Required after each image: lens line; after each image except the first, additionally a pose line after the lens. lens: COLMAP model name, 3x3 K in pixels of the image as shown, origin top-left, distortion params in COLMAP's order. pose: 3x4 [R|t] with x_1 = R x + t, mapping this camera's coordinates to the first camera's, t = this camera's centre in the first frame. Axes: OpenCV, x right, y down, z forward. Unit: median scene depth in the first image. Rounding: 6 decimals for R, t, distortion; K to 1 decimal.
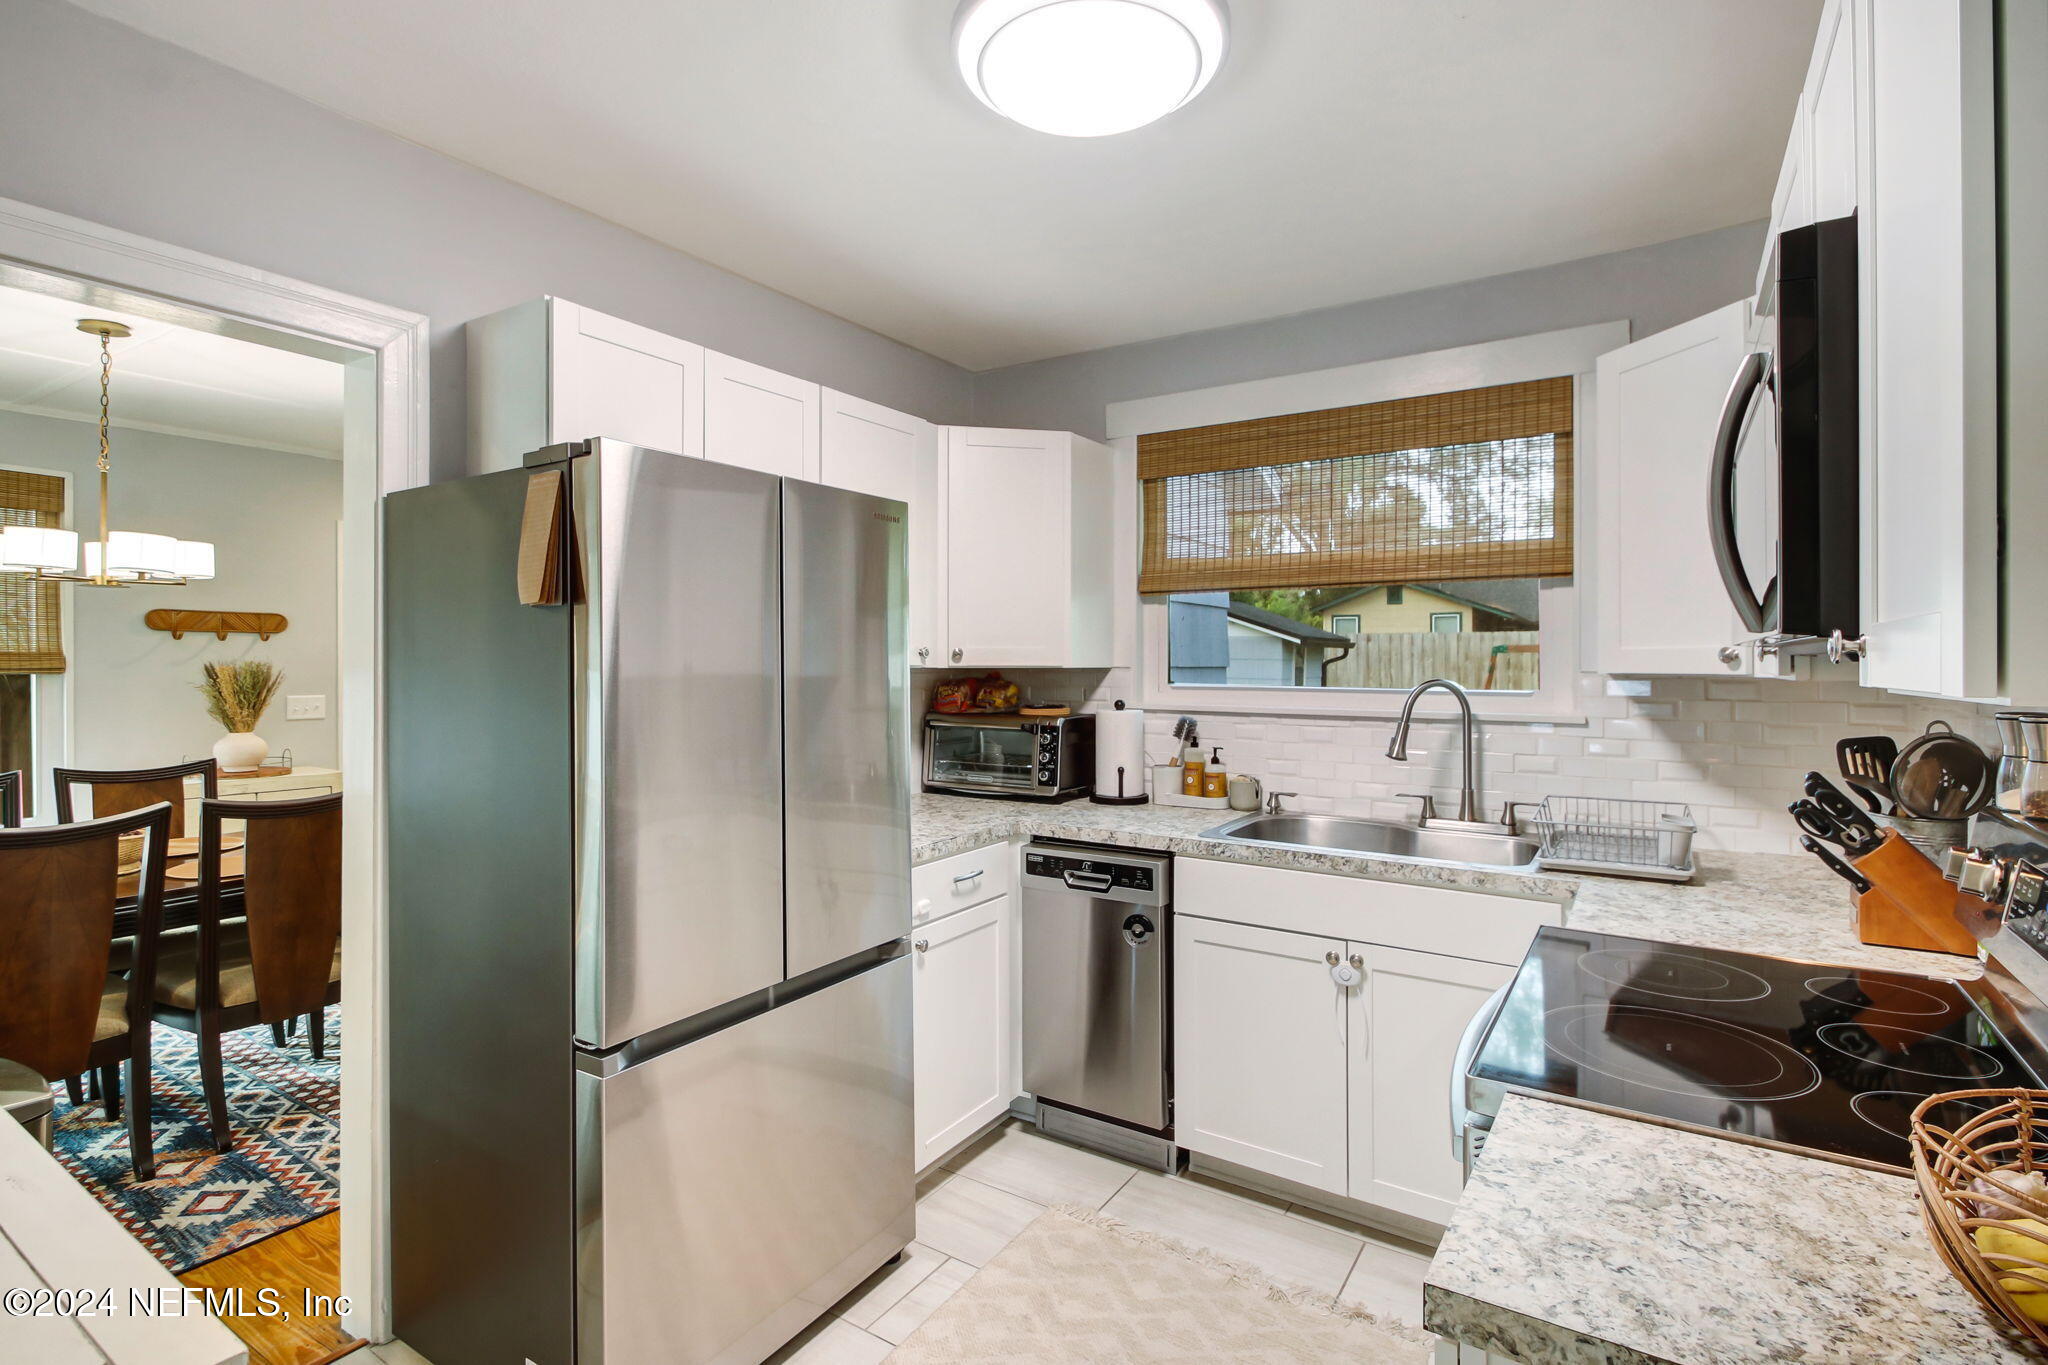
lens RADIAL K [[977.6, 0, 1012.2], [0, 977.6, 661.8], [0, 0, 1]] dist [0.003224, -0.008708]
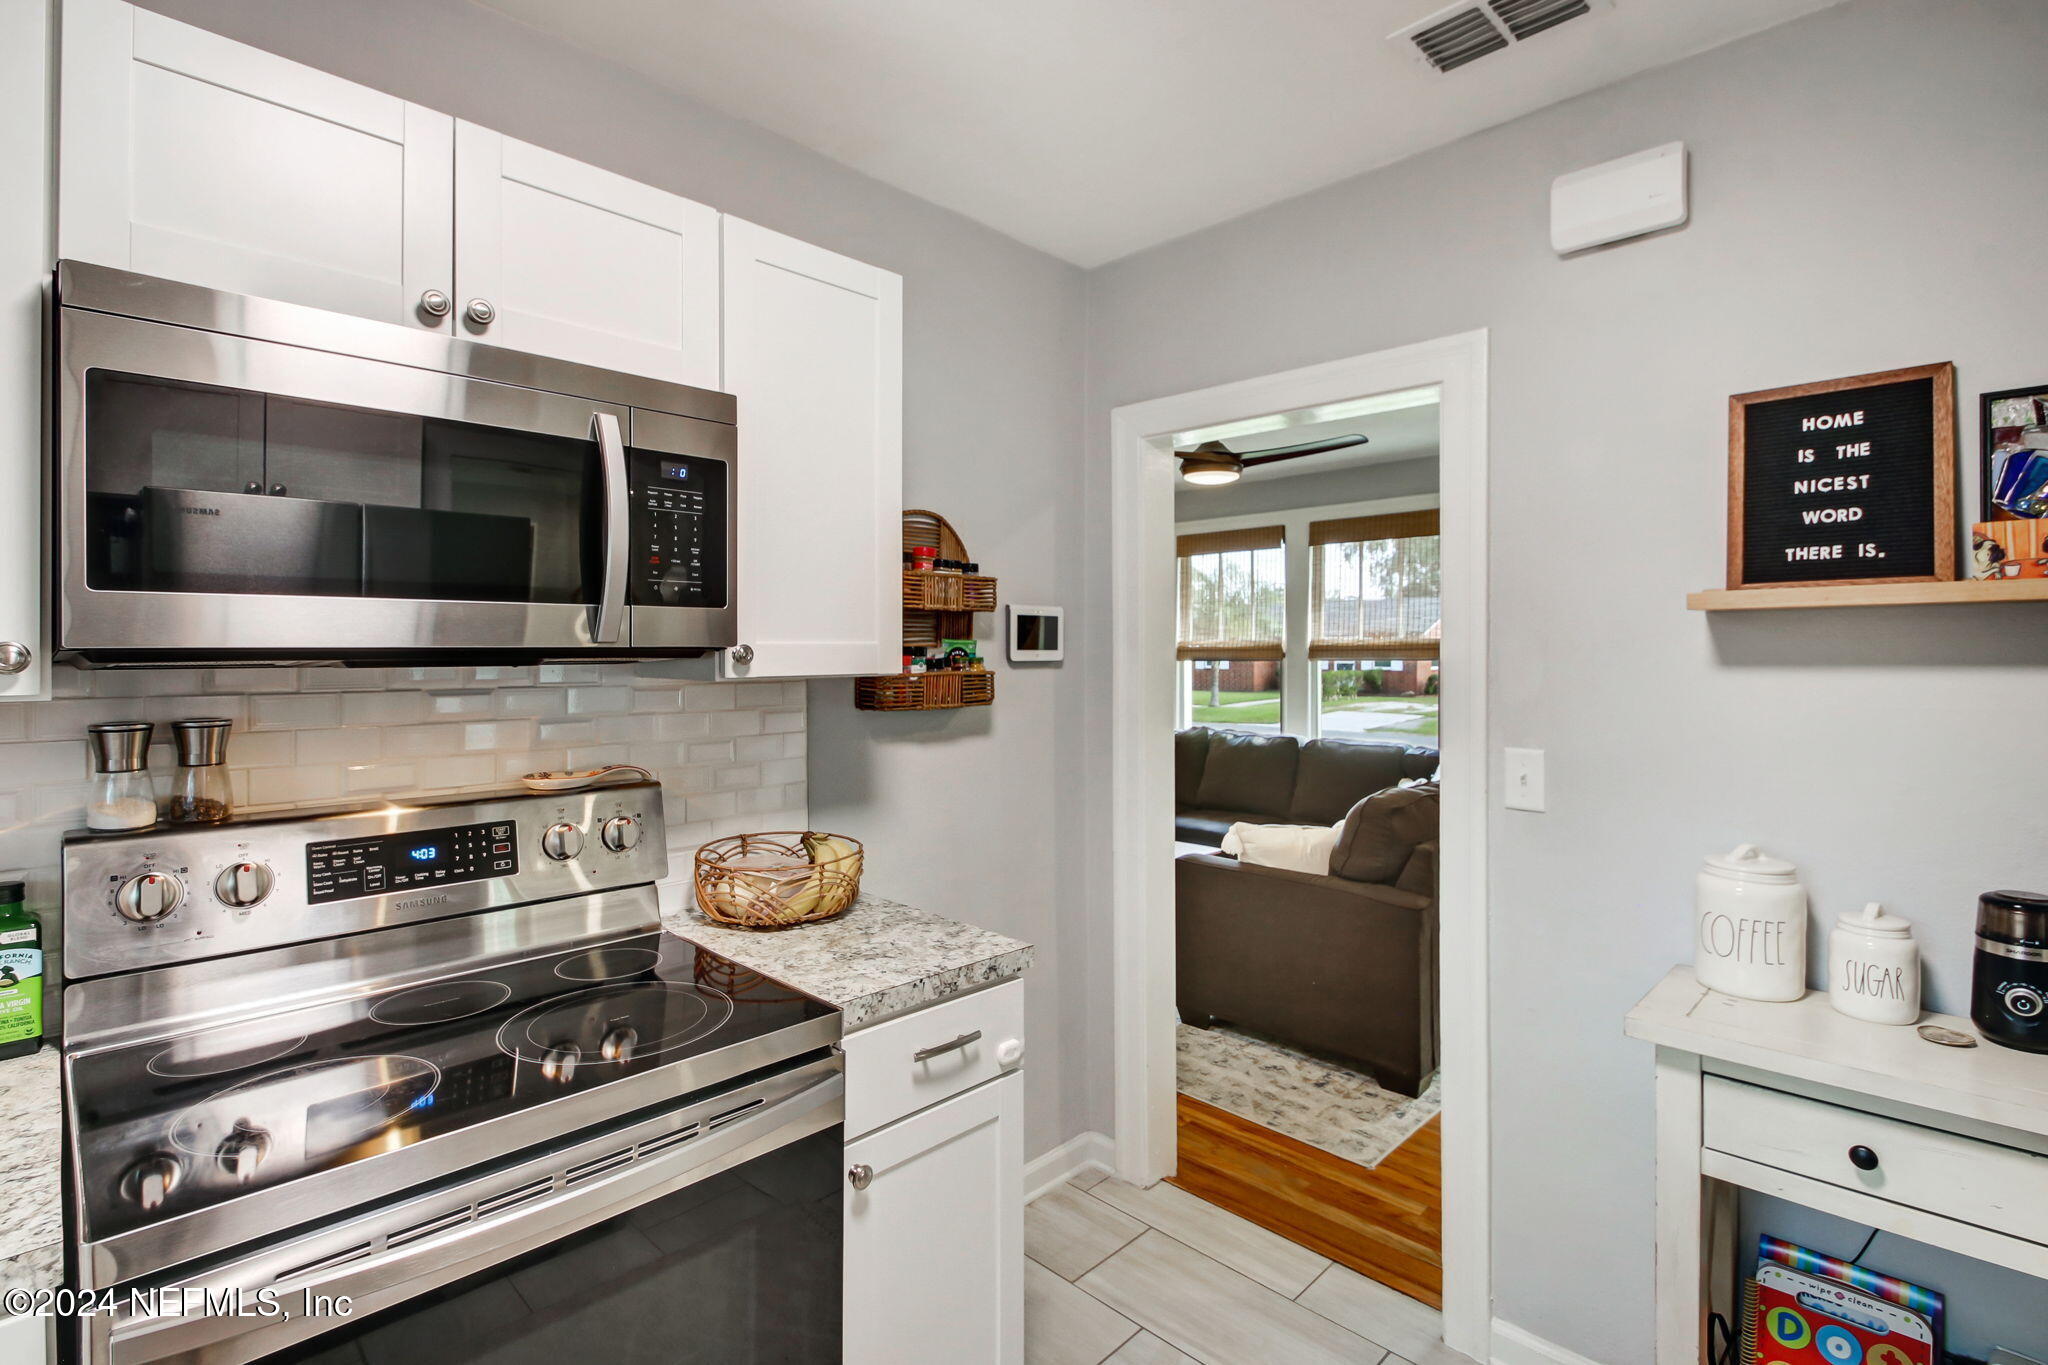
lens RADIAL K [[977.6, 0, 1029.3], [0, 977.6, 652.3], [0, 0, 1]] dist [0.003224, -0.008708]
pose [[-0.984587, -0.000687, 0.174893, 0.014626], [0.000649, 0.999971, 0.007579, -0.010505], [-0.174893, 0.007575, -0.984558, 0.915456]]
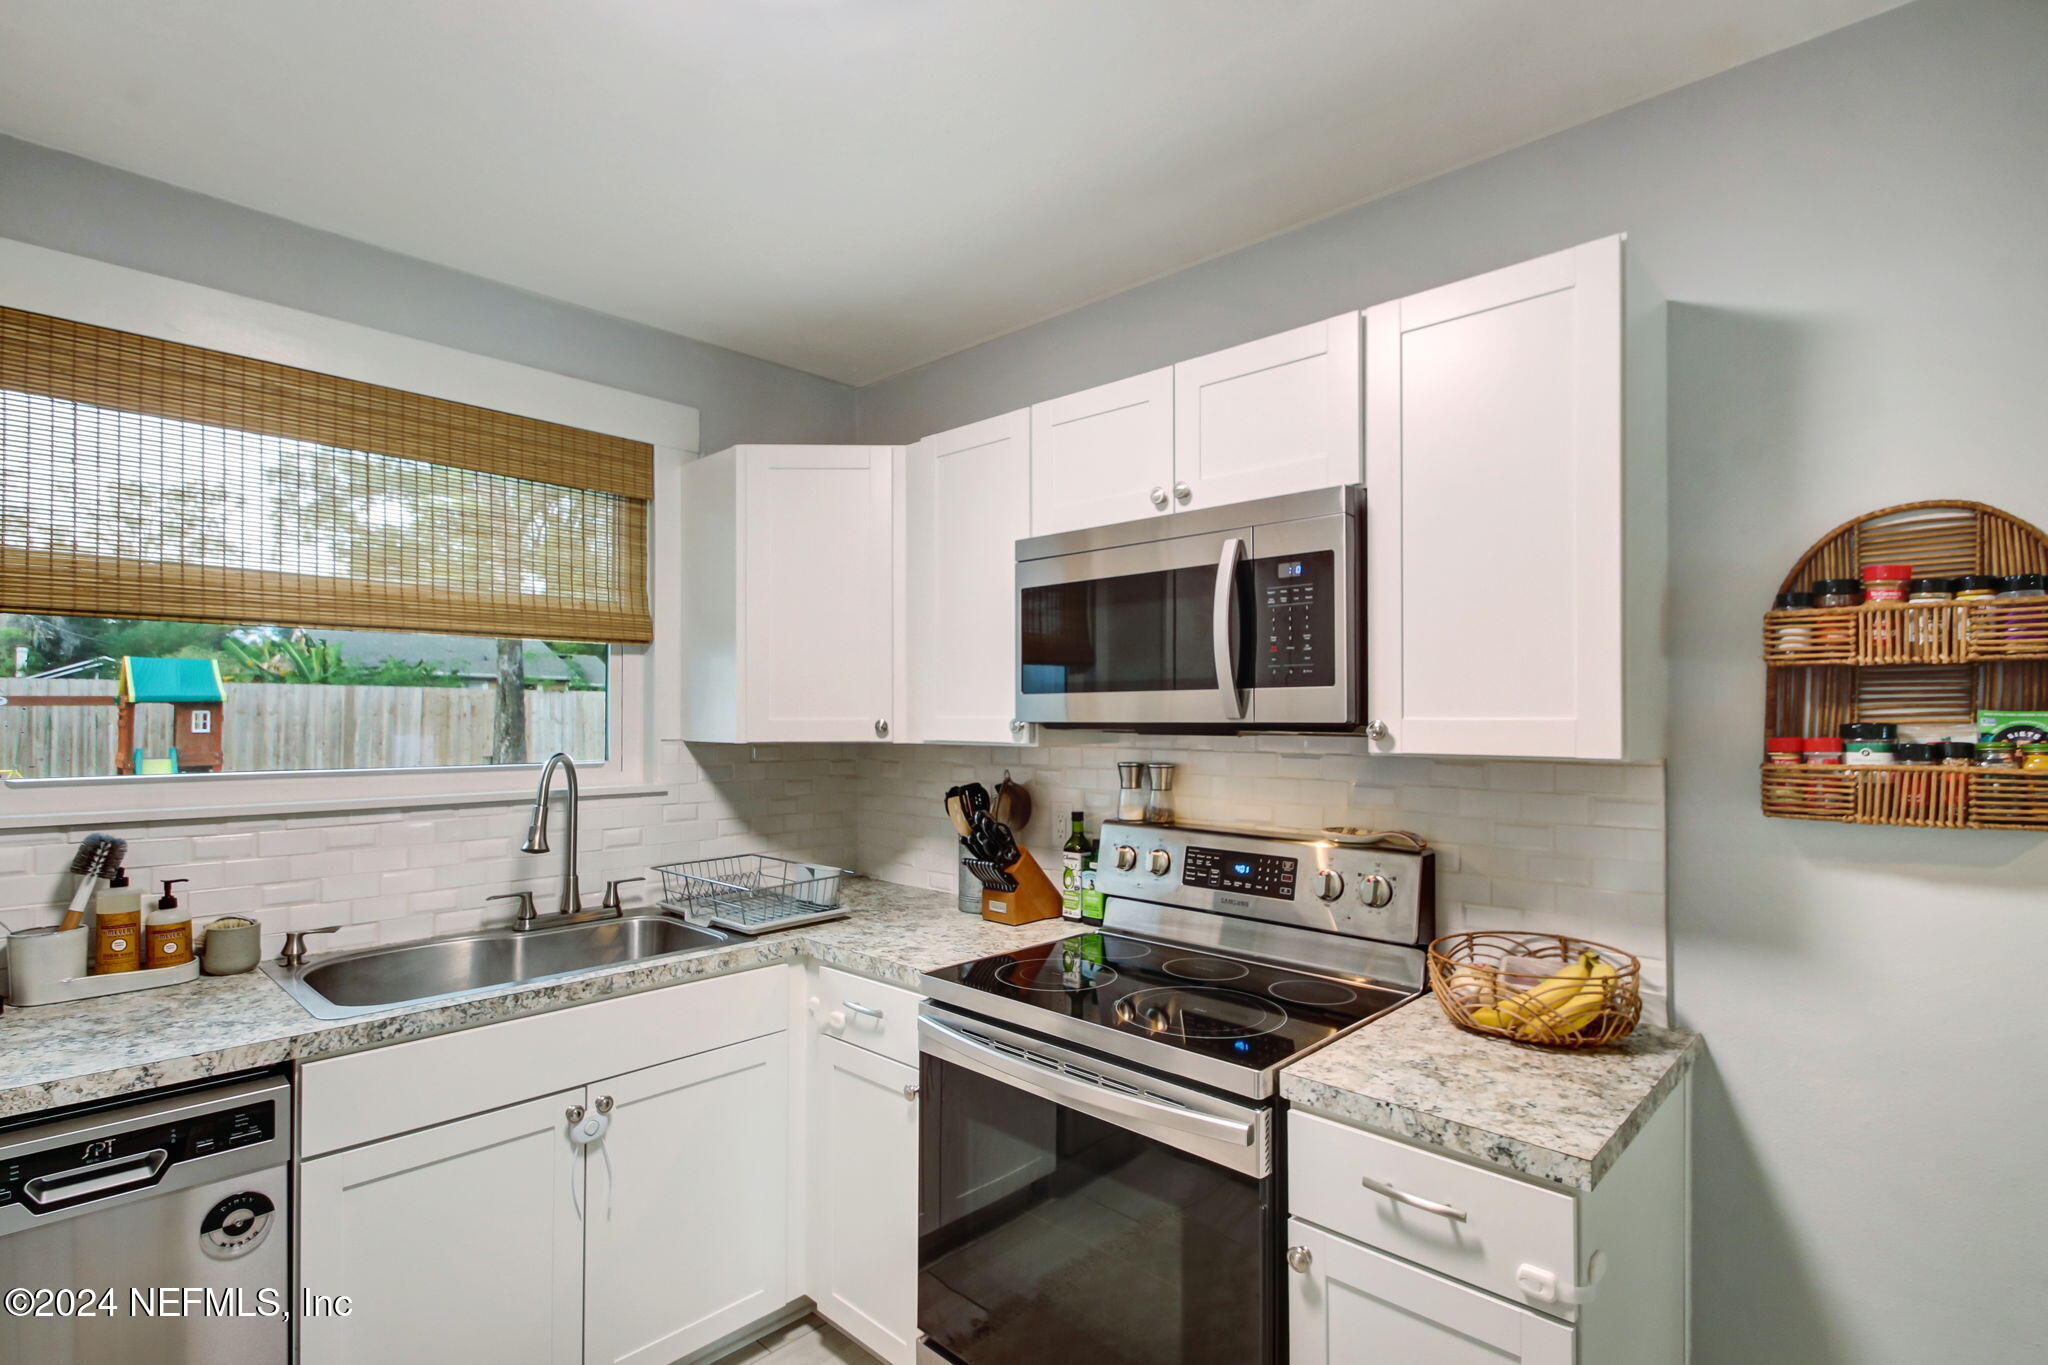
lens RADIAL K [[977.6, 0, 1014.4], [0, 977.6, 704.0], [0, 0, 1]] dist [0.003224, -0.008708]
pose [[0.170457, 0.011118, 0.985302, -0.352274], [0.002247, 0.999929, -0.011672, -0.014650], [-0.985363, 0.004204, 0.170420, 0.468833]]
